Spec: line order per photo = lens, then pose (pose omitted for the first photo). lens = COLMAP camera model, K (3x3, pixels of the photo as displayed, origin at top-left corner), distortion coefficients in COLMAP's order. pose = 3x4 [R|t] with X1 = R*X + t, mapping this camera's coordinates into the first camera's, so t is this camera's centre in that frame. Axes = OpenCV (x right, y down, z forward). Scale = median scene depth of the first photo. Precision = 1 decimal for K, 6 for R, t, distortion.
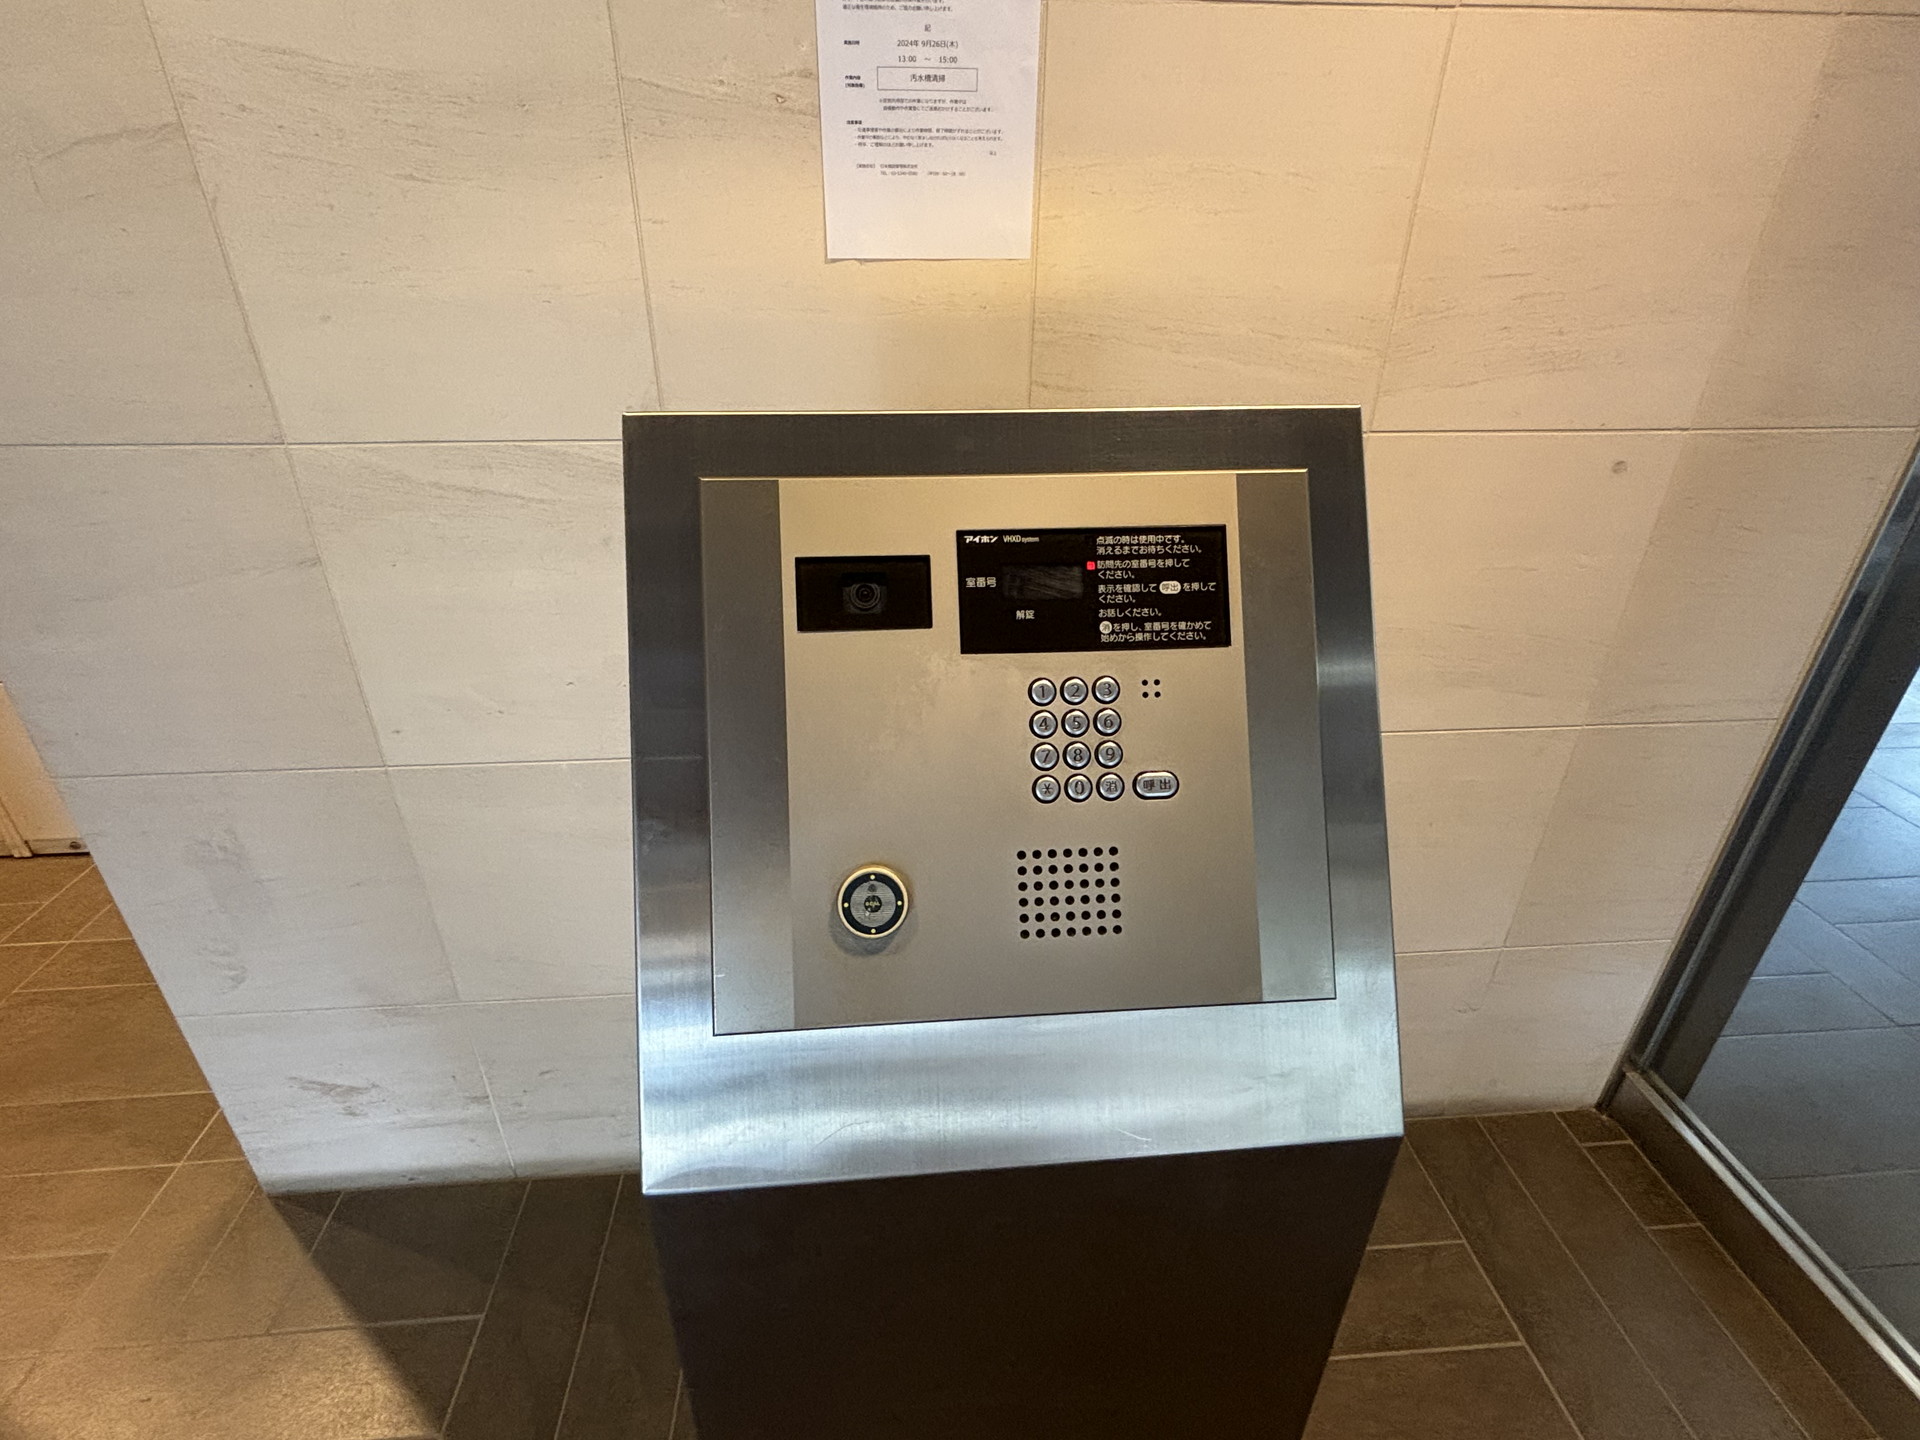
lens RADIAL K [[924.5, 0, 953.7], [0, 924.5, 717.0], [0, 0, 1]] dist [0.002175, -0.001340]
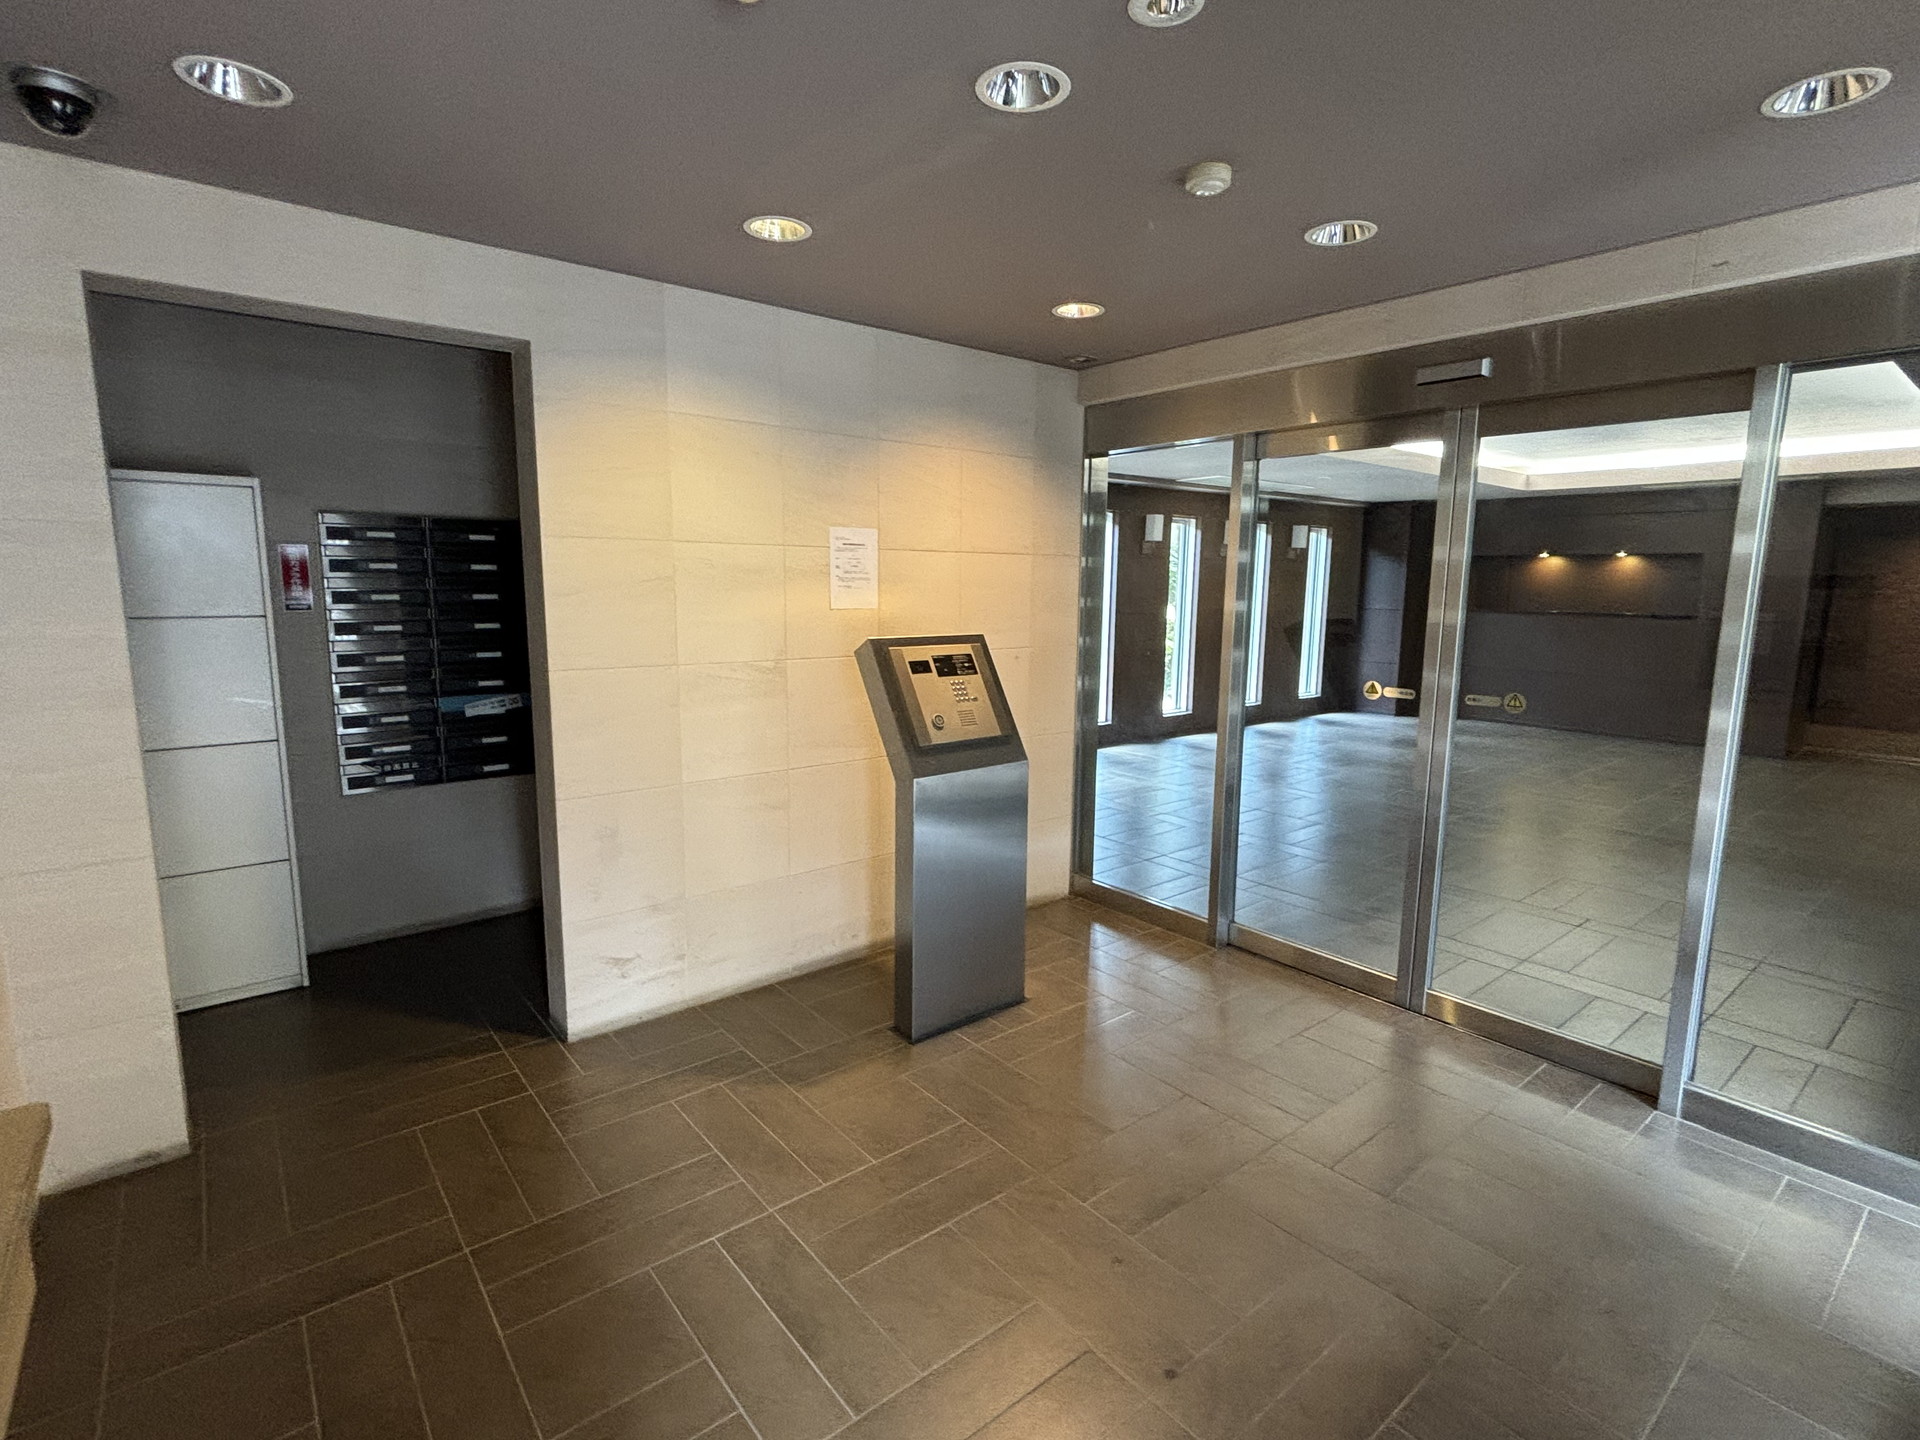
lens RADIAL K [[924.5, 0, 953.7], [0, 924.5, 726.3], [0, 0, 1]] dist [0.002175, -0.001340]
pose [[0.826372, -0.088359, 0.556149, -2.801598], [0.257592, 0.937542, -0.233797, 1.411194], [-0.500755, 0.336463, 0.797519, -3.071576]]
